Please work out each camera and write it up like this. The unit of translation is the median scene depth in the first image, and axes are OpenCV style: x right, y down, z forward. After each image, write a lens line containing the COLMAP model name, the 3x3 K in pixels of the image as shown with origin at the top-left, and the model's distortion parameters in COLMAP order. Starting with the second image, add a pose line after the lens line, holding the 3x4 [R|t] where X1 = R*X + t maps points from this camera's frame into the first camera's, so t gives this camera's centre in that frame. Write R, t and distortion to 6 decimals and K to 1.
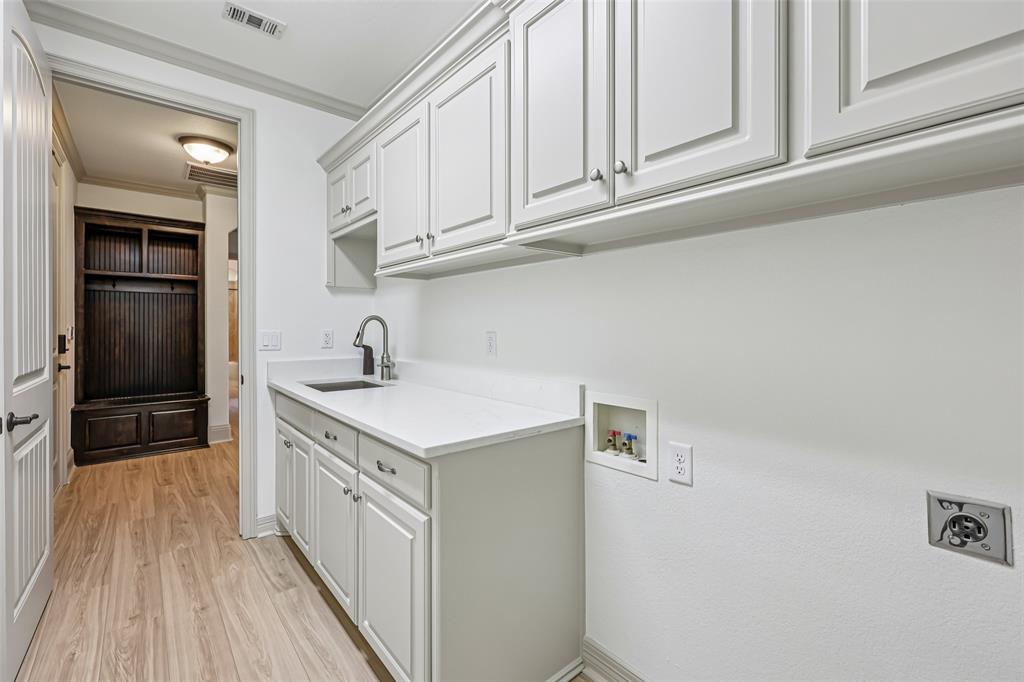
lens RADIAL K [[440.7, 0, 513.6], [0, 440.7, 332.2], [0, 0, 1]] dist [-0.001629, -0.000020]
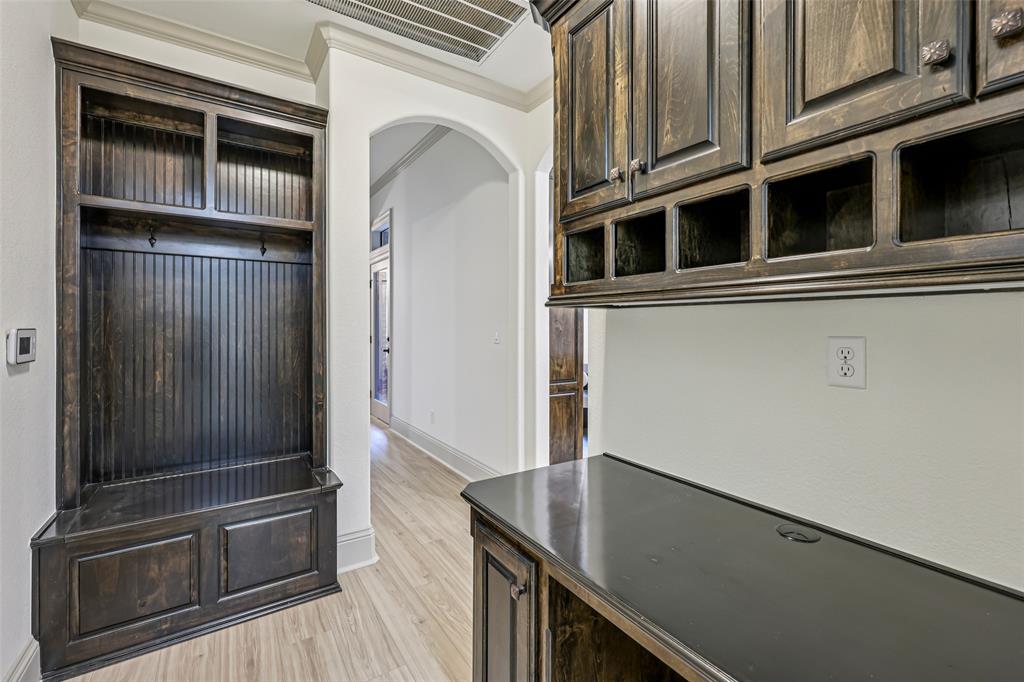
lens RADIAL K [[440.7, 0, 511.4], [0, 440.7, 321.1], [0, 0, 1]] dist [-0.001629, -0.000020]
pose [[0.992560, -0.002048, -0.121742, -0.464651], [0.001458, 0.999987, -0.004930, -0.015948], [0.121750, 0.004716, 0.992550, 0.575064]]
